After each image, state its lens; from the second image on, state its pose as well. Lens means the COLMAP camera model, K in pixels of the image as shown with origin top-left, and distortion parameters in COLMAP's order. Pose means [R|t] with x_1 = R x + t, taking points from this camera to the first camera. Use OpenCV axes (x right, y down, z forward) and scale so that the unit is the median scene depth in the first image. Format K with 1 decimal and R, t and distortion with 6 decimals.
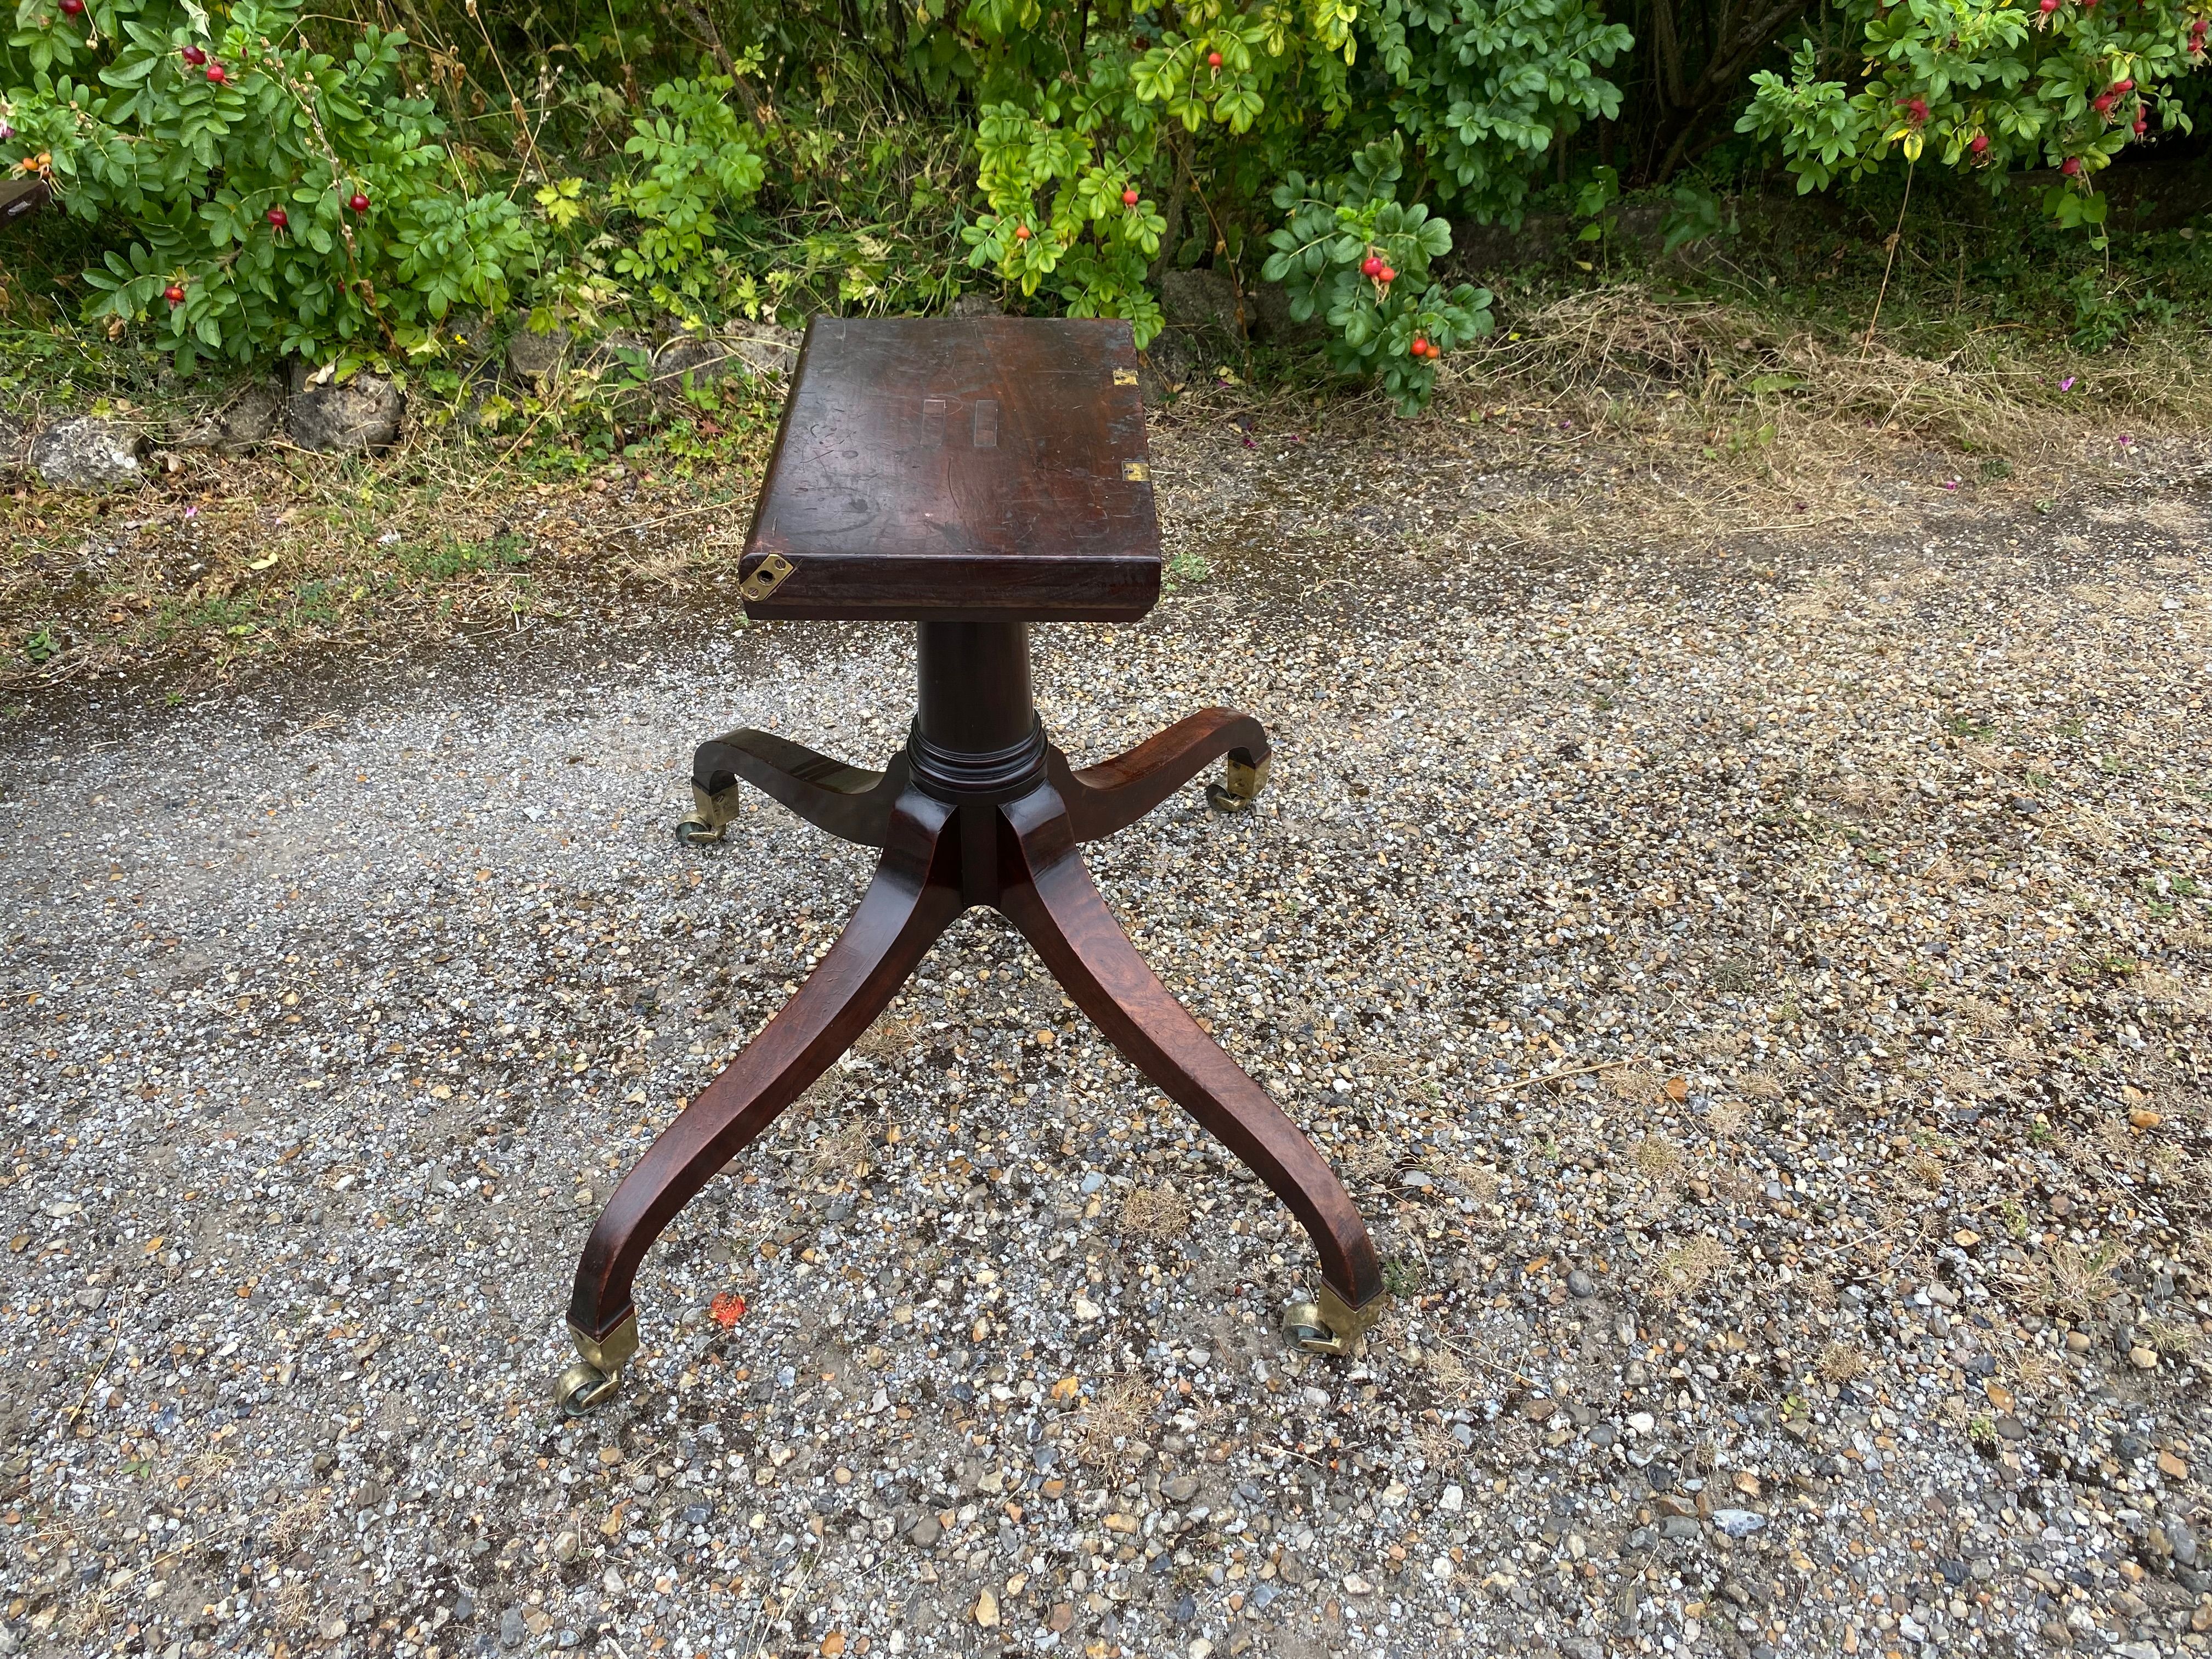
lens RADIAL K [[1702.9, 0, 1122.2], [0, 1702.9, 818.8], [0, 0, 1]] dist [0.021329, -0.031492]
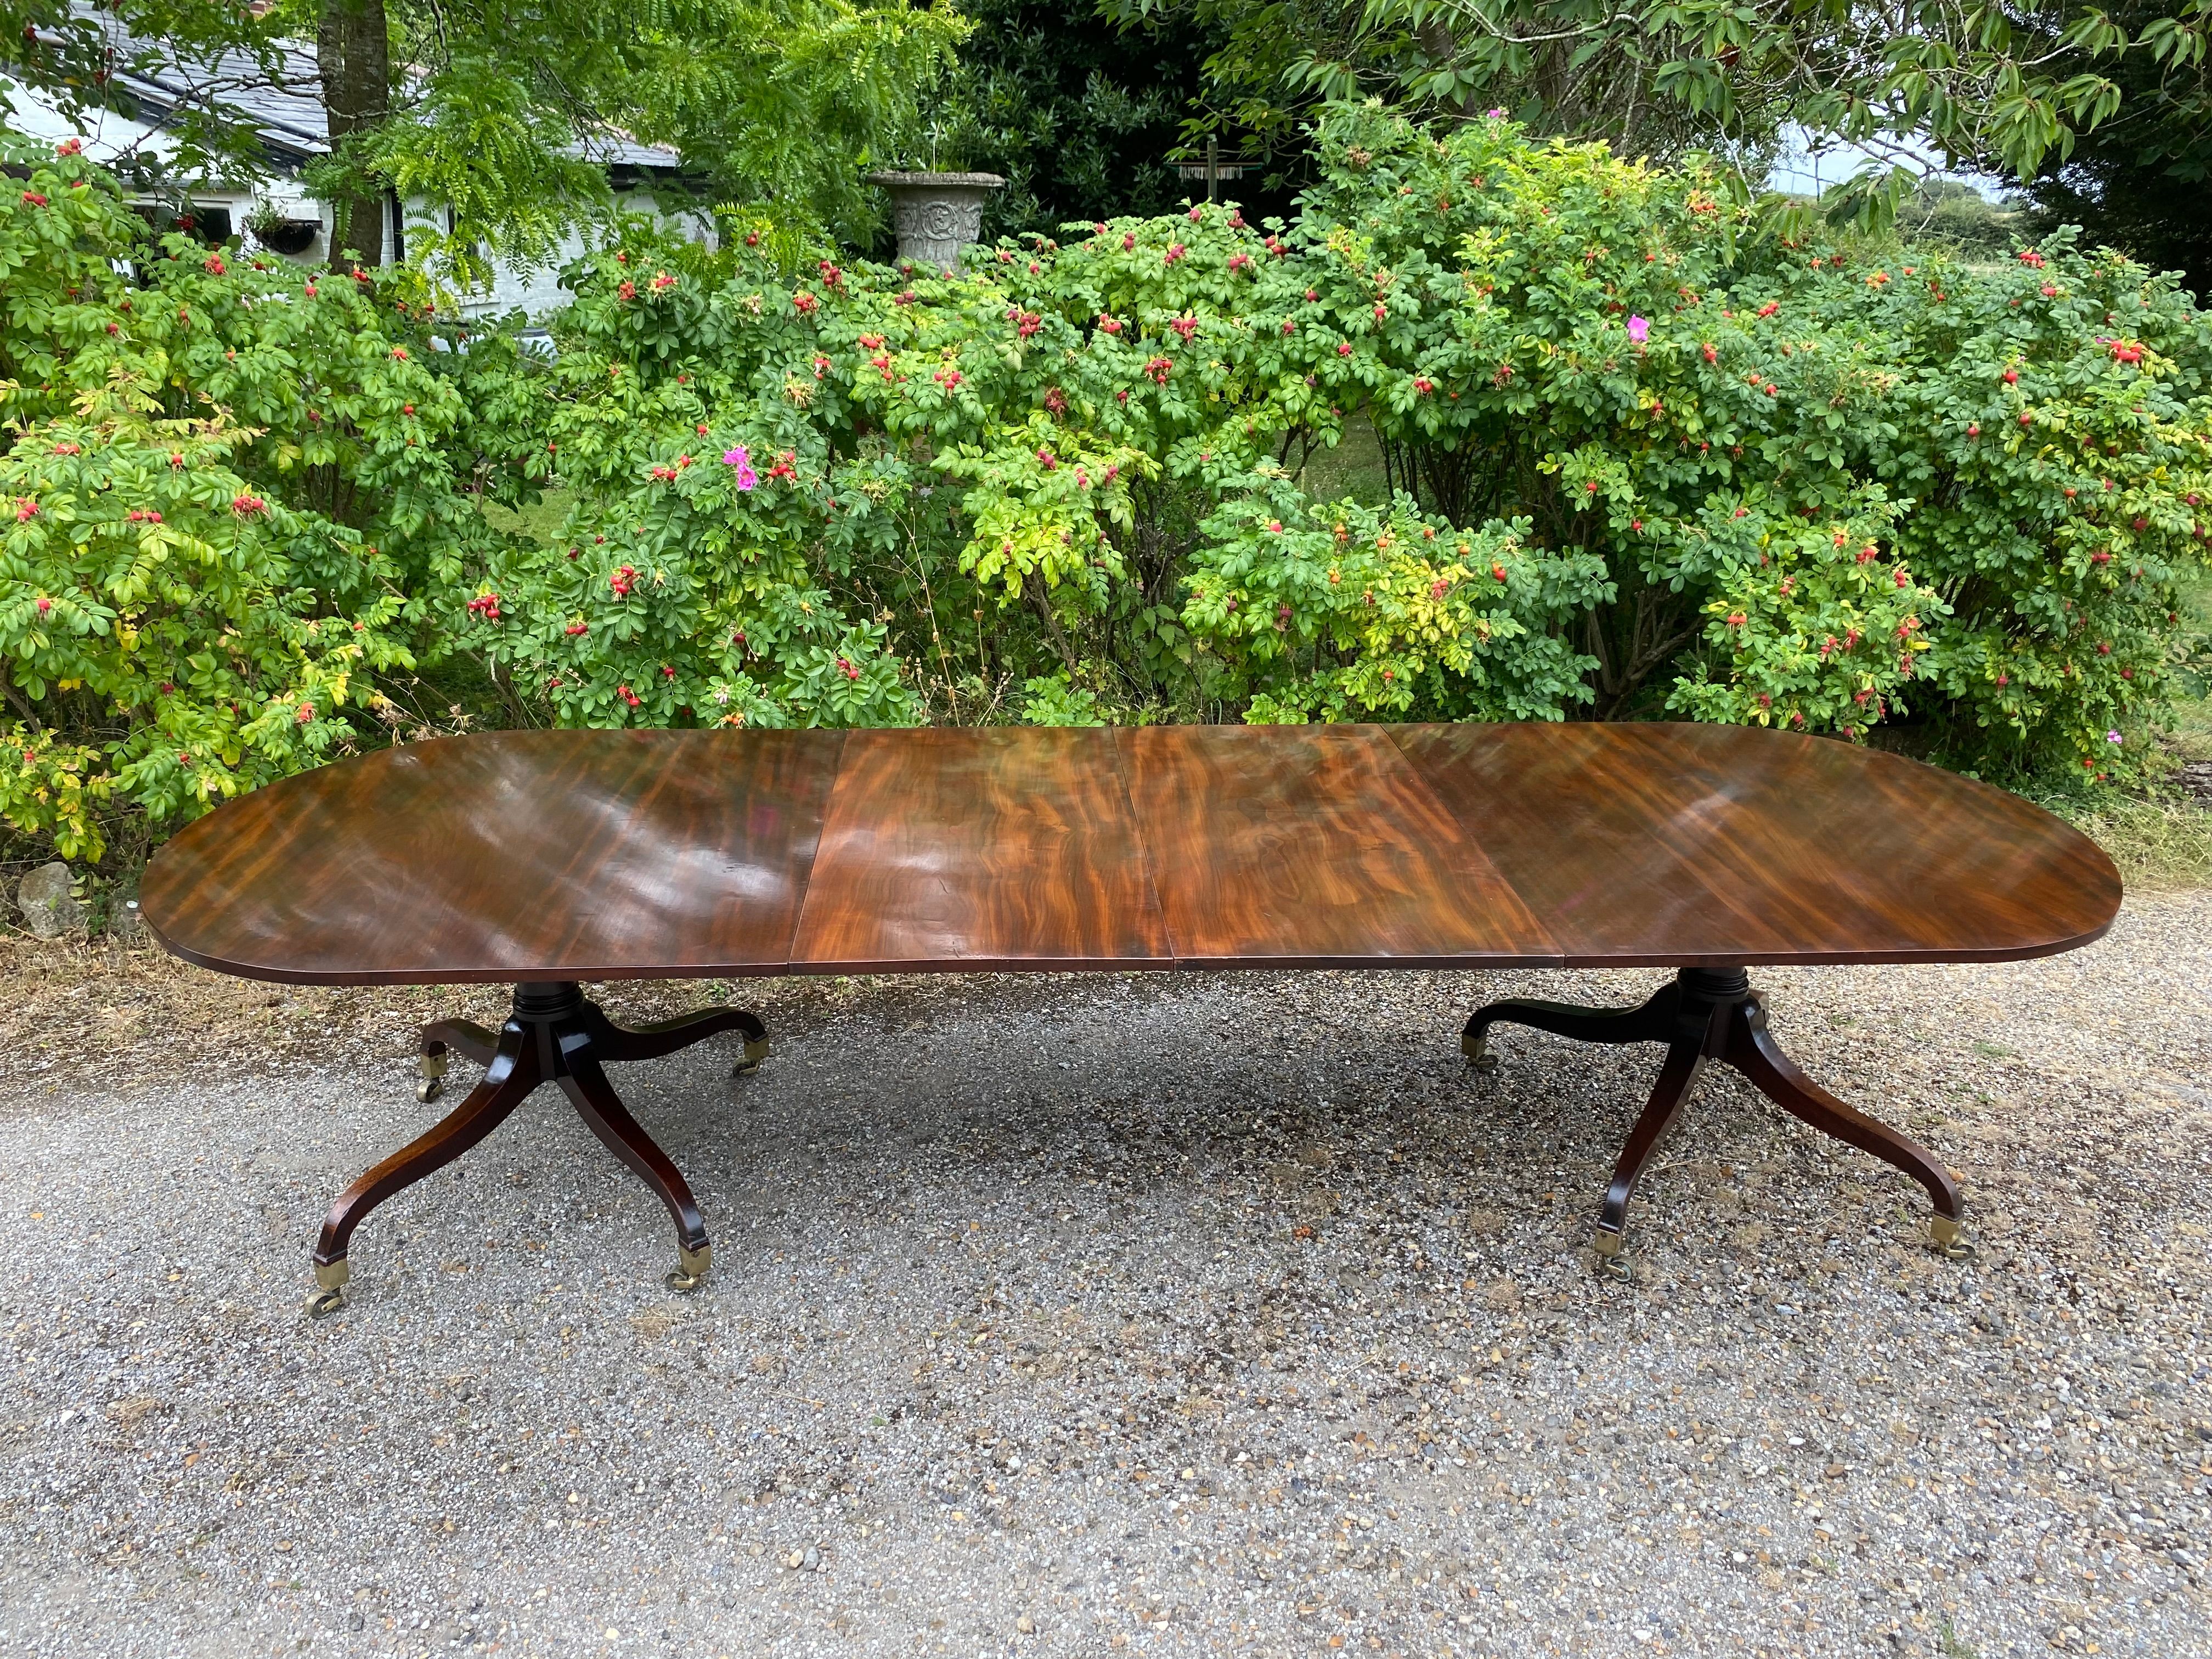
lens RADIAL K [[1702.9, 0, 1093.4], [0, 1702.9, 808.4], [0, 0, 1]] dist [0.021329, -0.031492]
pose [[0.997945, 0.000885, 0.064069, -0.427627], [0.018745, 0.952130, -0.305117, 0.282324], [-0.061272, 0.305691, 0.950157, -0.767127]]
